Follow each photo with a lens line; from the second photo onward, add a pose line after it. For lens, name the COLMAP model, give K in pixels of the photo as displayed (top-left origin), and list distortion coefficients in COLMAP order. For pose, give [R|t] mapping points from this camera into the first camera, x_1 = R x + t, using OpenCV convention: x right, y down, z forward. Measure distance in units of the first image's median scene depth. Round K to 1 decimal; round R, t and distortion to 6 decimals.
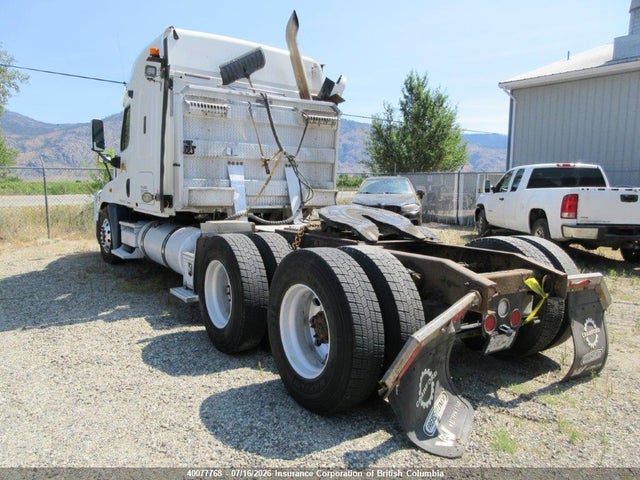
lens RADIAL K [[483.9, 0, 321.2], [0, 483.9, 233.9], [0, 0, 1]] dist [0.014947, 0.006868]
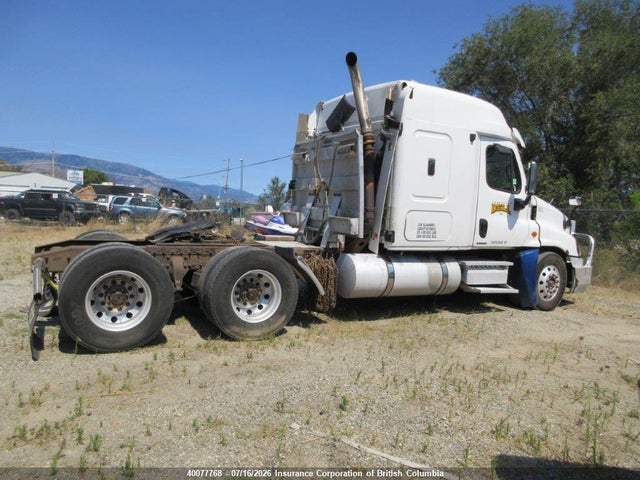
lens RADIAL K [[474.7, 0, 320.0], [0, 474.7, 240.0], [0, 0, 1]] dist [0.023204, -0.004210]
pose [[-0.099850, 0.053776, -0.993548, 1.849858], [-0.153626, 0.985731, 0.068792, -0.198902], [0.983071, 0.159504, -0.090164, 1.974786]]
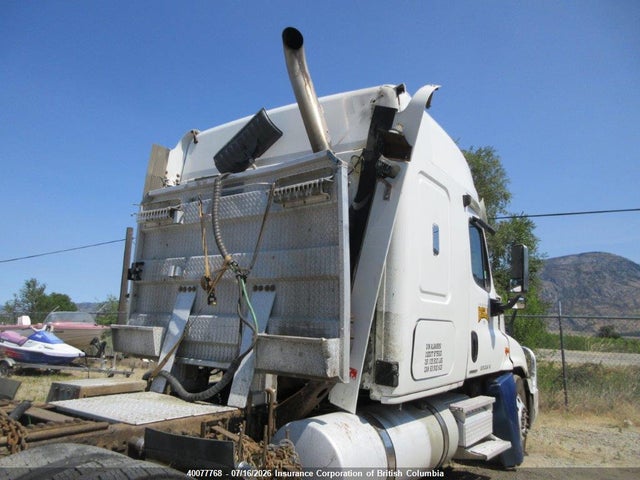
lens RADIAL K [[474.7, 0, 320.0], [0, 474.7, 240.0], [0, 0, 1]] dist [0.023204, -0.004210]
pose [[0.358379, -0.162333, -0.919354, 0.807633], [-0.127323, 0.967066, -0.220390, -0.158139], [0.924853, 0.196038, 0.325907, 1.615479]]
